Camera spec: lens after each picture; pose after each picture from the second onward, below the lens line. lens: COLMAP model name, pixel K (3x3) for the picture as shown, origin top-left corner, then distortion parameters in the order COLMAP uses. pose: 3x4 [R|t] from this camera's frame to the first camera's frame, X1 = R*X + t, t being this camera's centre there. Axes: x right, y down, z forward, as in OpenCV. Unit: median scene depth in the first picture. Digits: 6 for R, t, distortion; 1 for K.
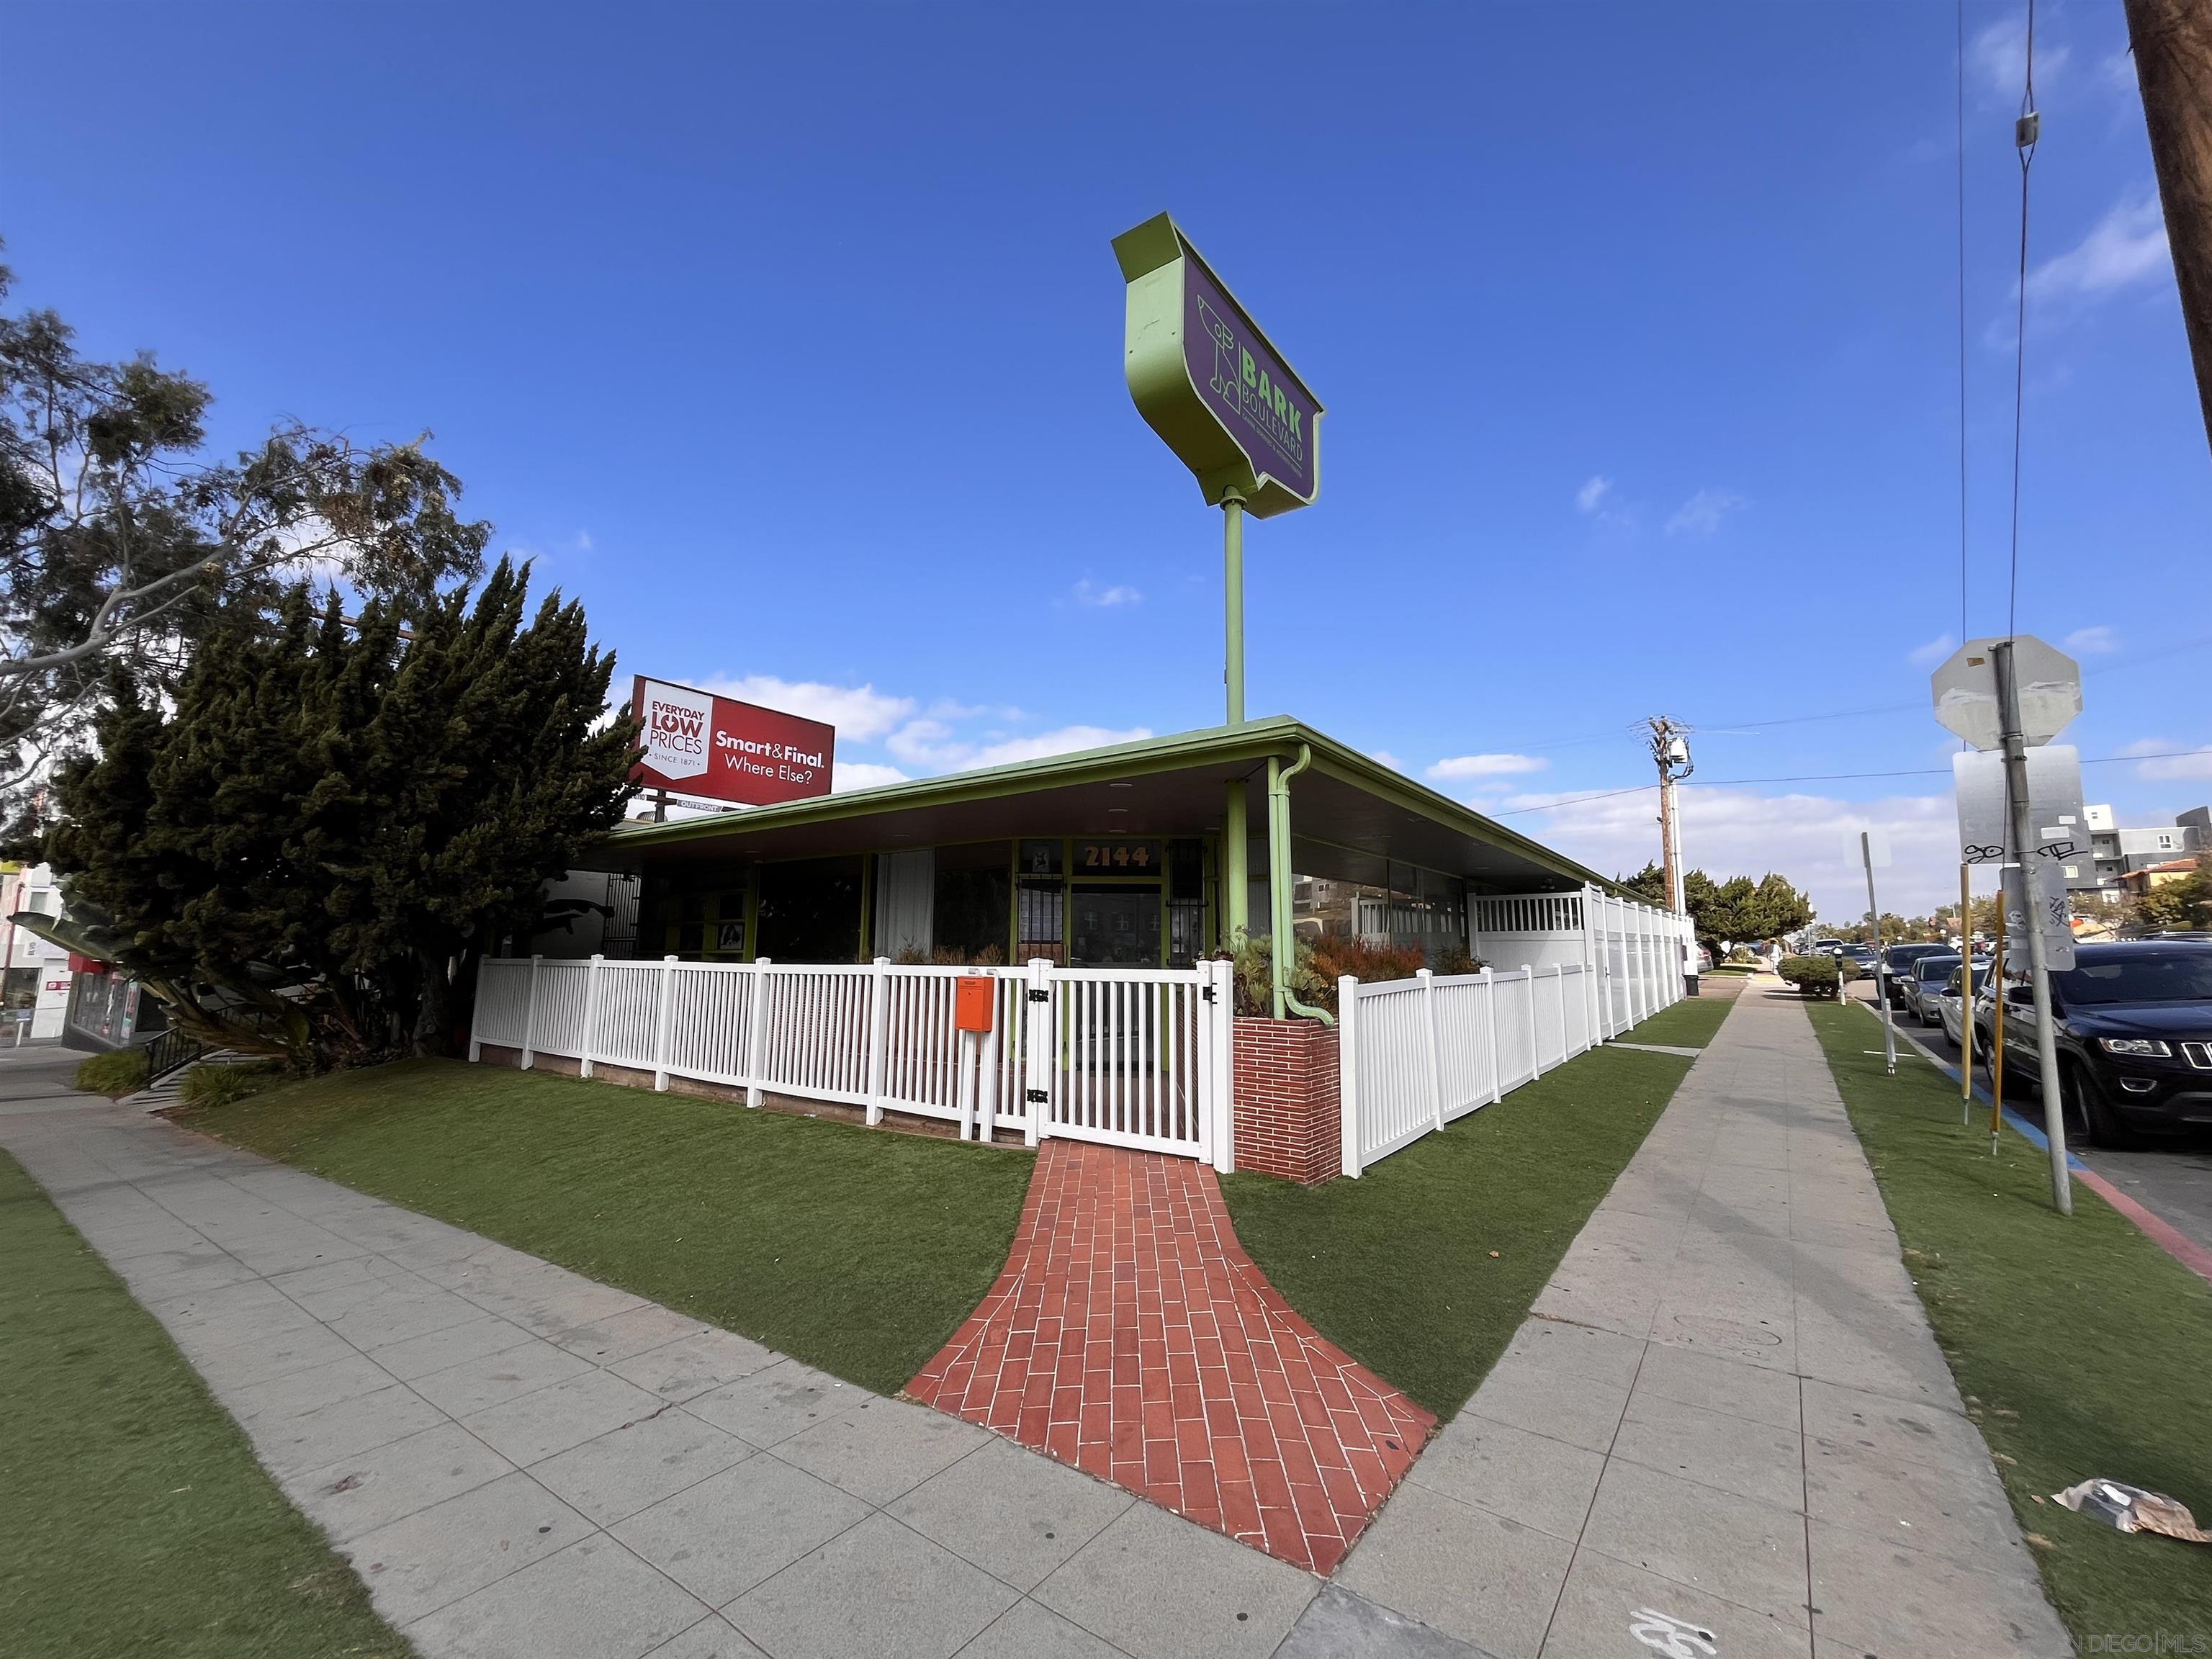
lens RADIAL K [[887.3, 0, 1106.6], [0, 887.3, 830.8], [0, 0, 1]] dist [-0.002197, -0.000117]
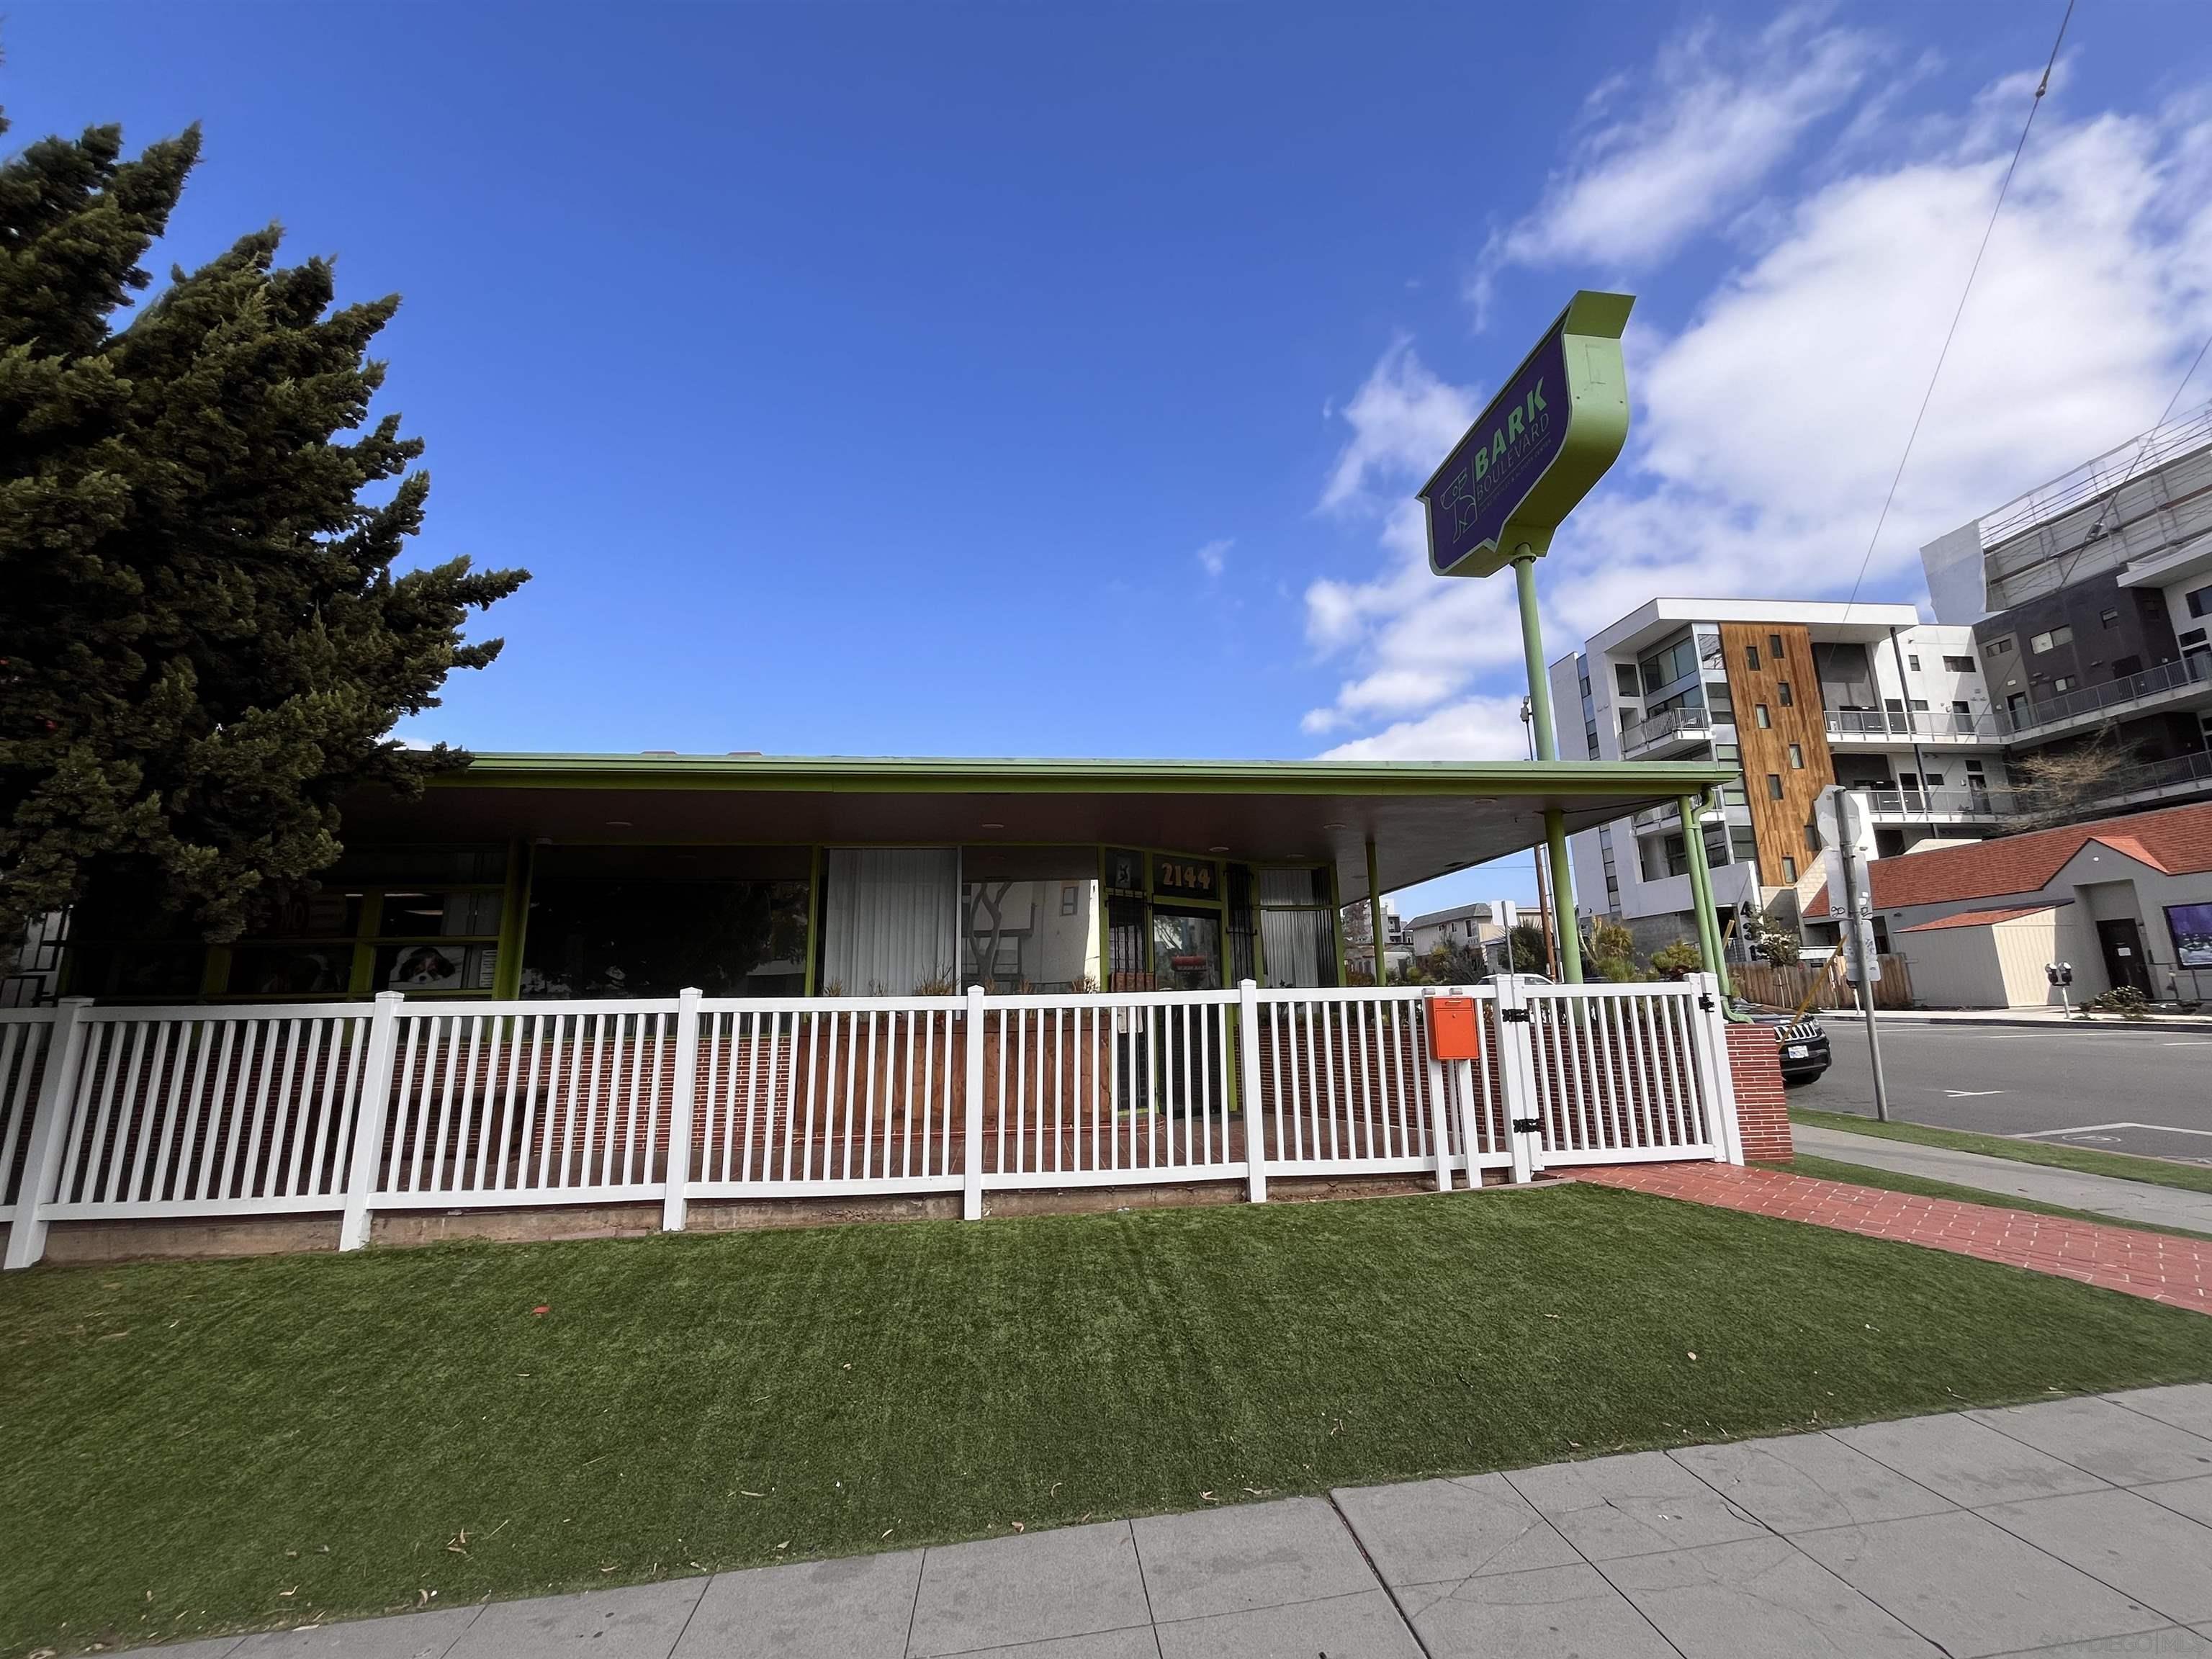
lens RADIAL K [[887.3, 0, 1112.7], [0, 887.3, 818.7], [0, 0, 1]] dist [-0.002197, -0.000117]
pose [[0.737254, 0.122043, 0.664501, -1.022767], [-0.072195, 0.992149, -0.102121, 0.106569], [-0.671747, 0.027315, 0.740277, 0.588397]]
